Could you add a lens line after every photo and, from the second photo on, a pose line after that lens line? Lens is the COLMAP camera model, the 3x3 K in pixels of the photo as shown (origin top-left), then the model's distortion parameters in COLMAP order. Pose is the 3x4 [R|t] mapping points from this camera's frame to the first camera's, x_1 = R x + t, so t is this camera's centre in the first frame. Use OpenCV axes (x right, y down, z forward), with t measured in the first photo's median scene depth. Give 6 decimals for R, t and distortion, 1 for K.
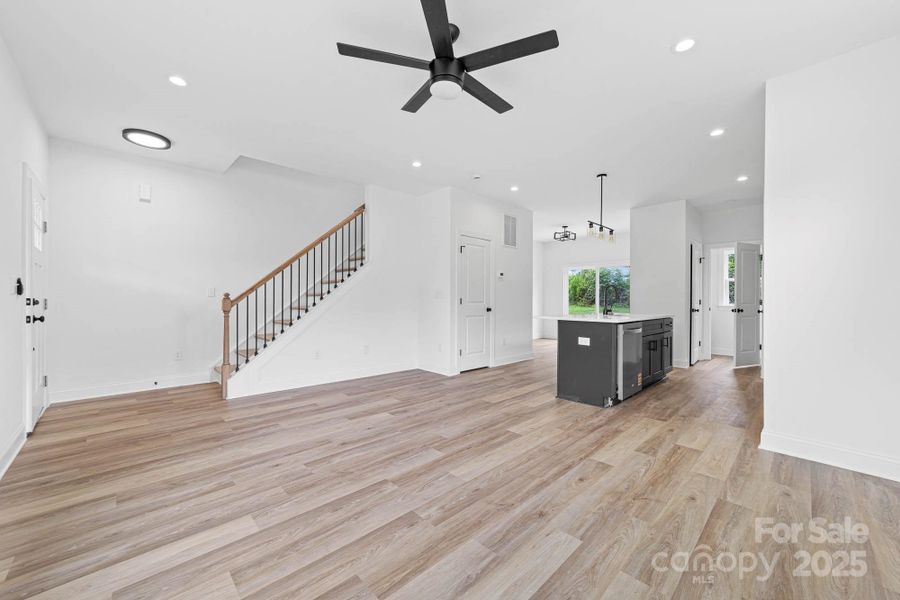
lens RADIAL K [[347.6, 0, 448.7], [0, 347.6, 302.2], [0, 0, 1]] dist [-0.010459, 0.000484]
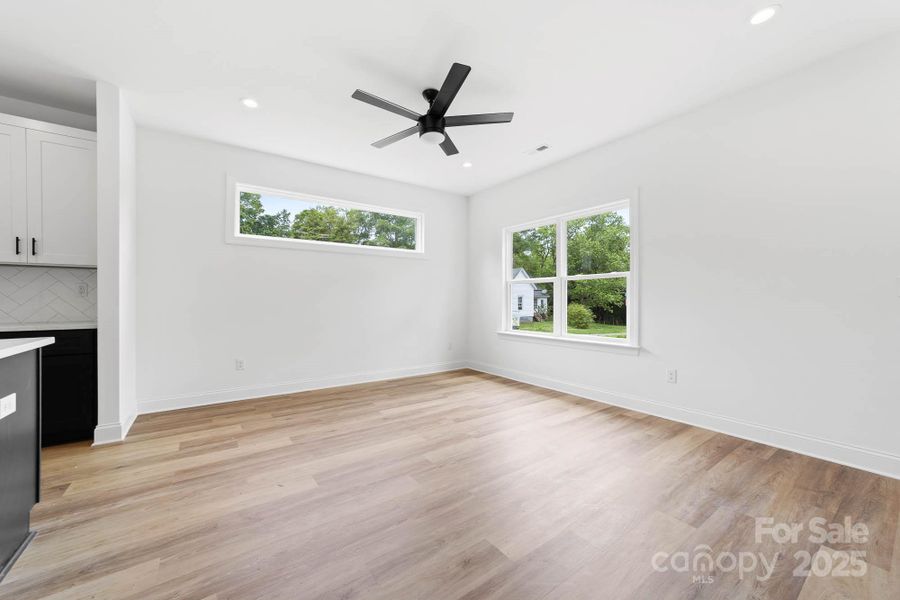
lens RADIAL K [[347.6, 0, 449.3], [0, 347.6, 301.1], [0, 0, 1]] dist [-0.010459, 0.000484]
pose [[-0.989372, -0.006332, 0.145269, -0.223417], [-0.004540, 0.999909, 0.012665, -0.014699], [-0.145336, 0.011871, -0.989311, 1.922546]]
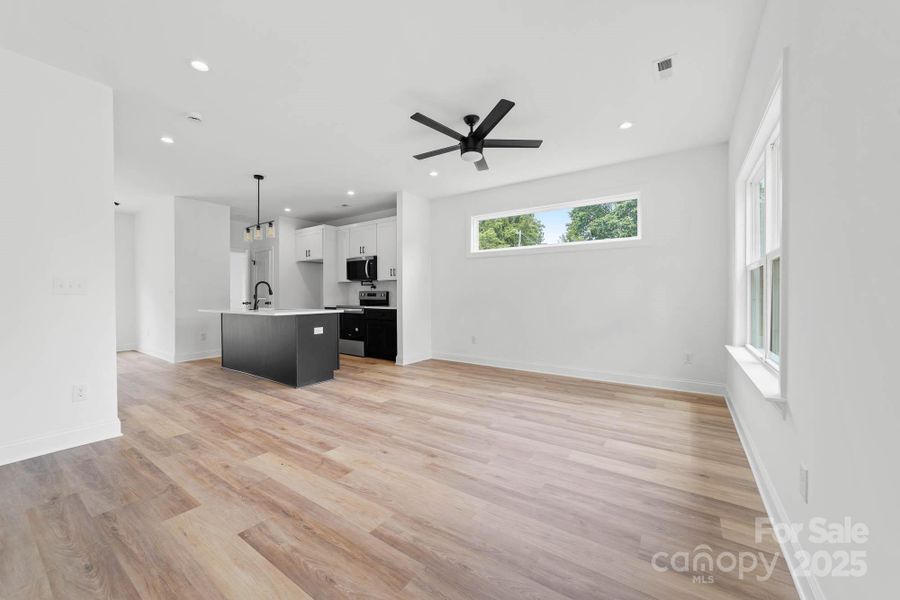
lens RADIAL K [[347.6, 0, 437.5], [0, 347.6, 298.5], [0, 0, 1]] dist [-0.010459, 0.000484]
pose [[-0.180323, -0.015449, 0.983486, -1.240452], [0.008542, 0.999814, 0.017272, -0.018370], [-0.983570, 0.011516, -0.180157, 1.196746]]
